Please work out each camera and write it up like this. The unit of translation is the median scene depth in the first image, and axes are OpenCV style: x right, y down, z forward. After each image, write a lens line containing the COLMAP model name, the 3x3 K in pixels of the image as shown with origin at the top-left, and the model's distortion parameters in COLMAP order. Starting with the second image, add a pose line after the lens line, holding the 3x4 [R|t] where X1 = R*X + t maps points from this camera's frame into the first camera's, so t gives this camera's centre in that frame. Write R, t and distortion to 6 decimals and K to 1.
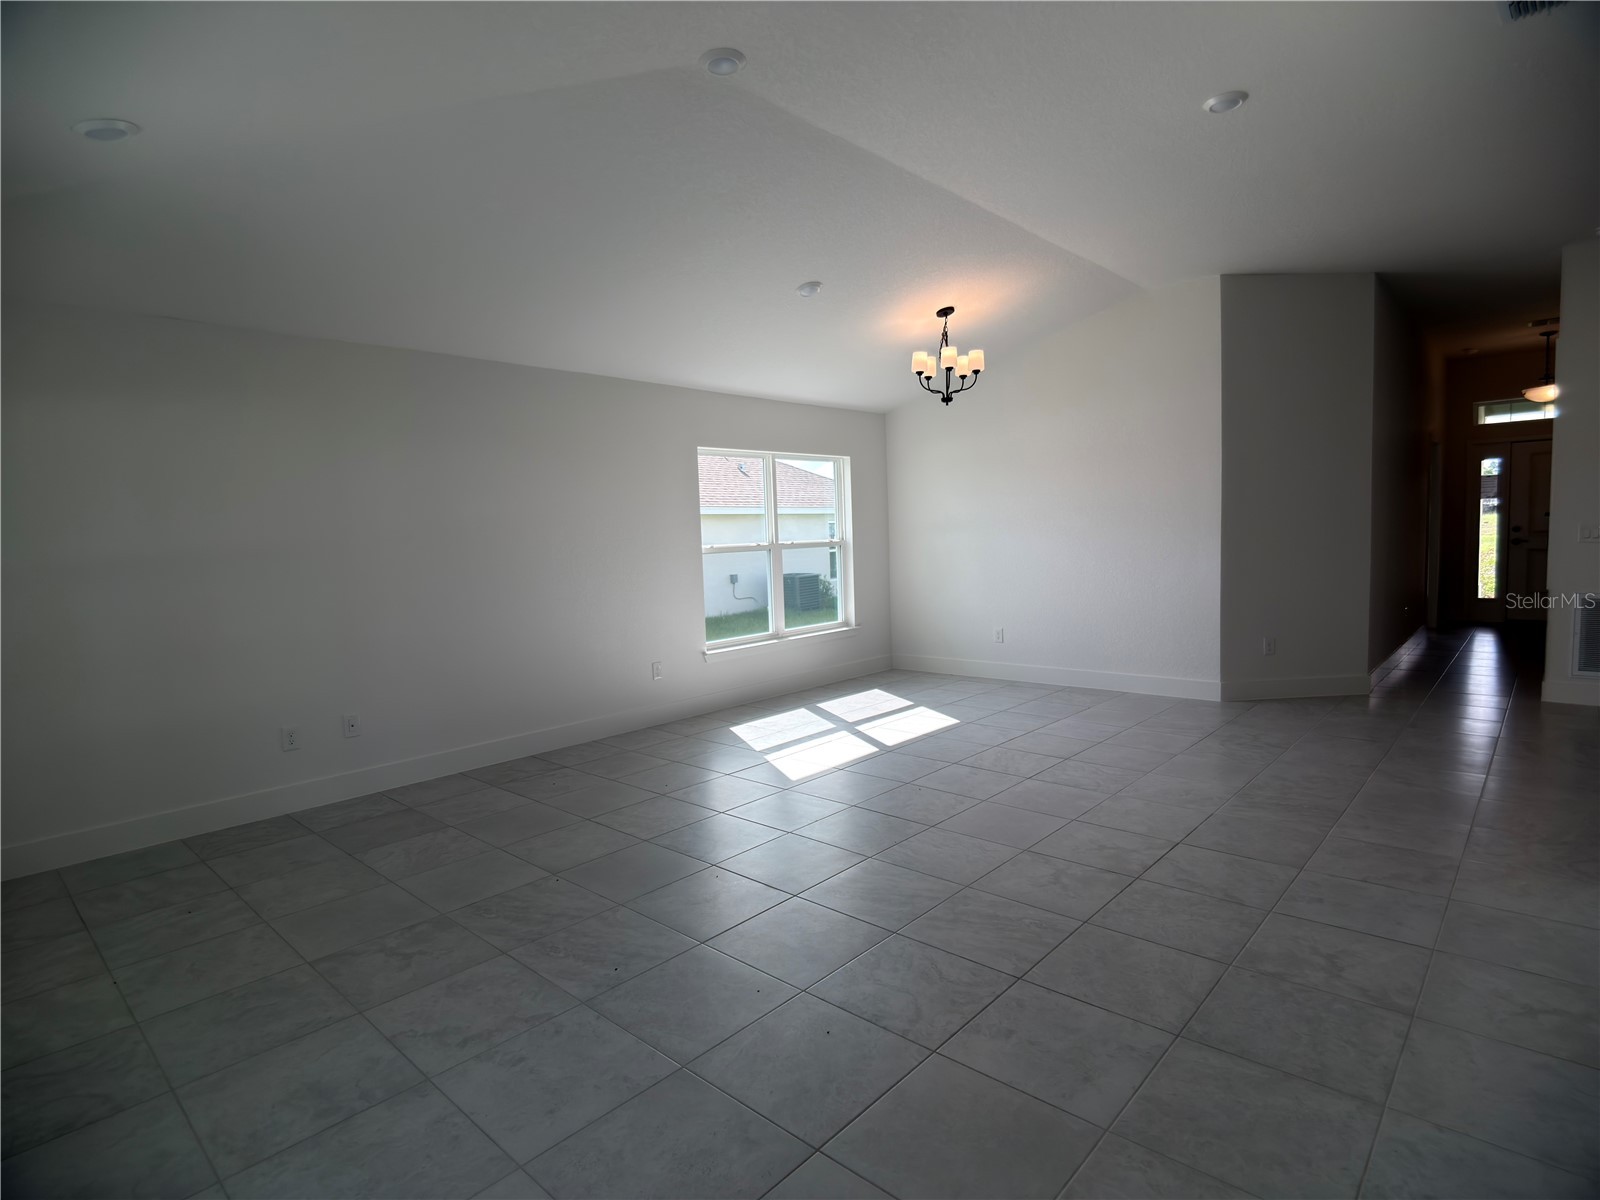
lens RADIAL K [[840.6, 0, 800.0], [0, 840.6, 600.0], [0, 0, 1]] dist [-0.000162, -0.000462]
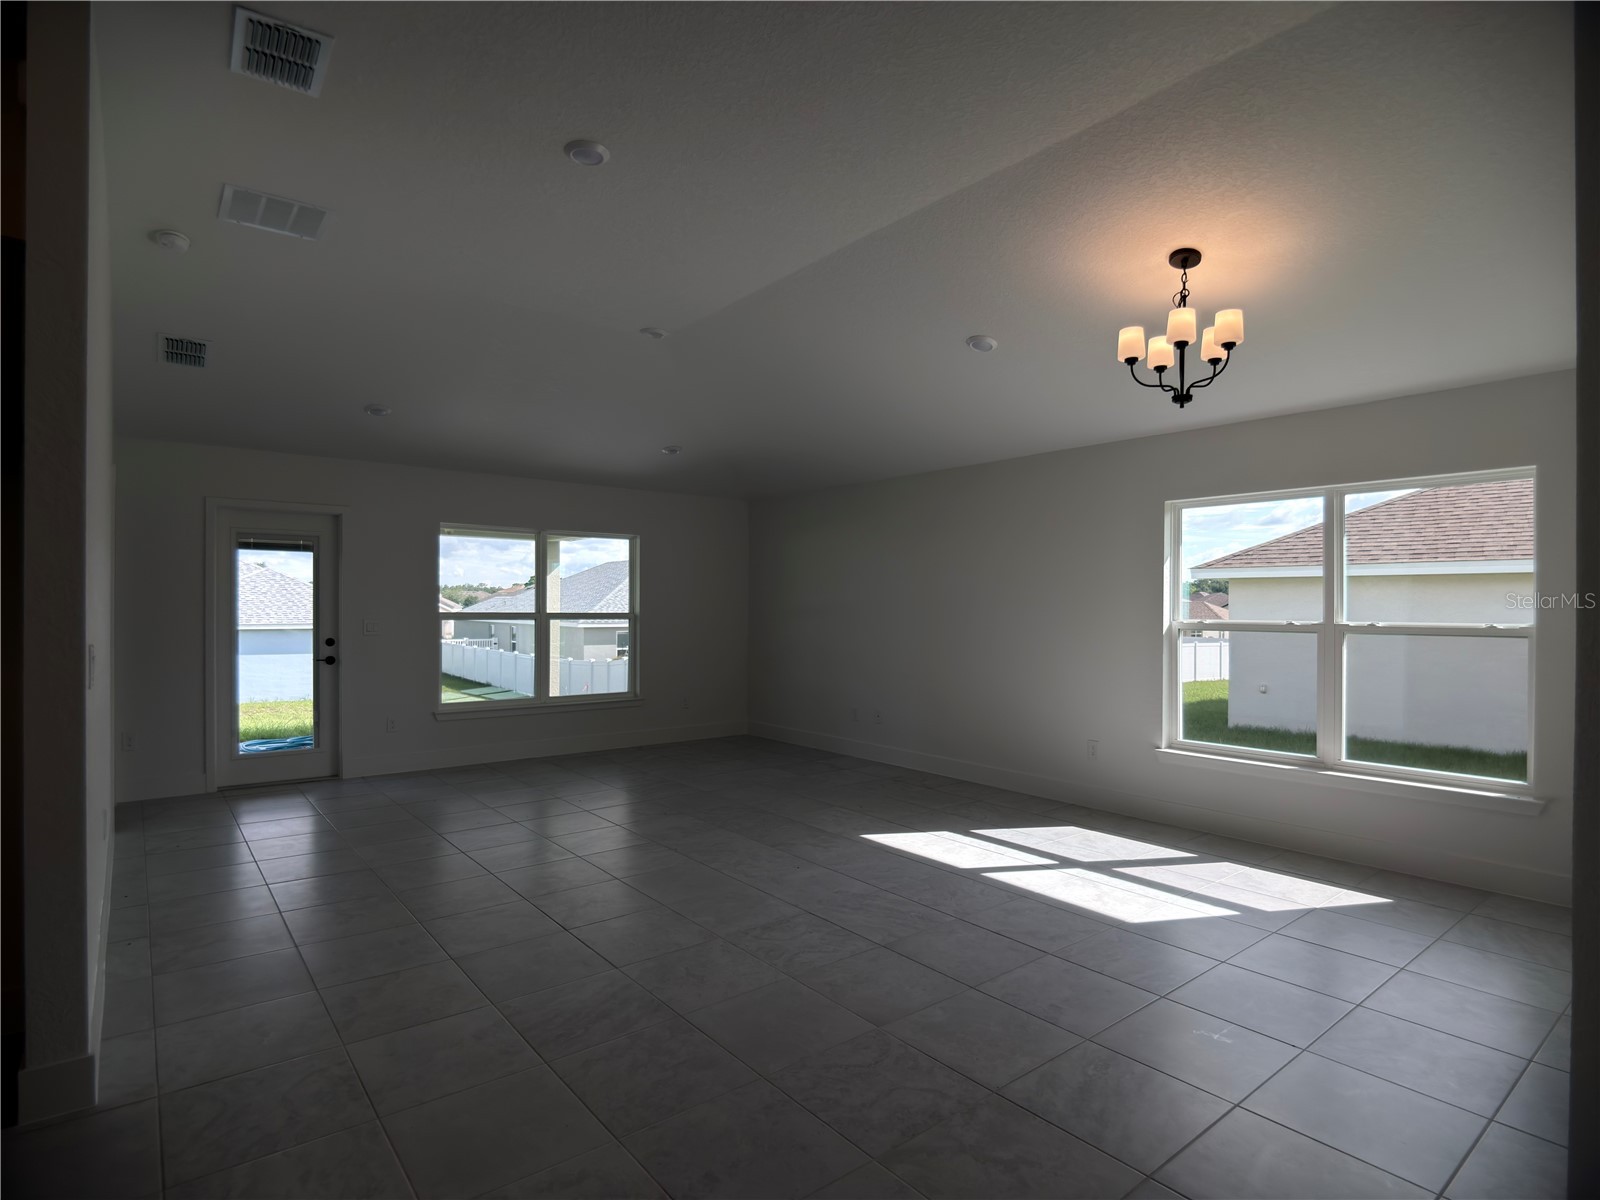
lens RADIAL K [[840.6, 0, 800.0], [0, 840.6, 600.0], [0, 0, 1]] dist [-0.000162, -0.000462]
pose [[-0.159153, 0.031262, -0.986759, 1.019138], [-0.080502, 0.995759, 0.044531, -0.122064], [0.983966, 0.086524, -0.155962, 1.034371]]
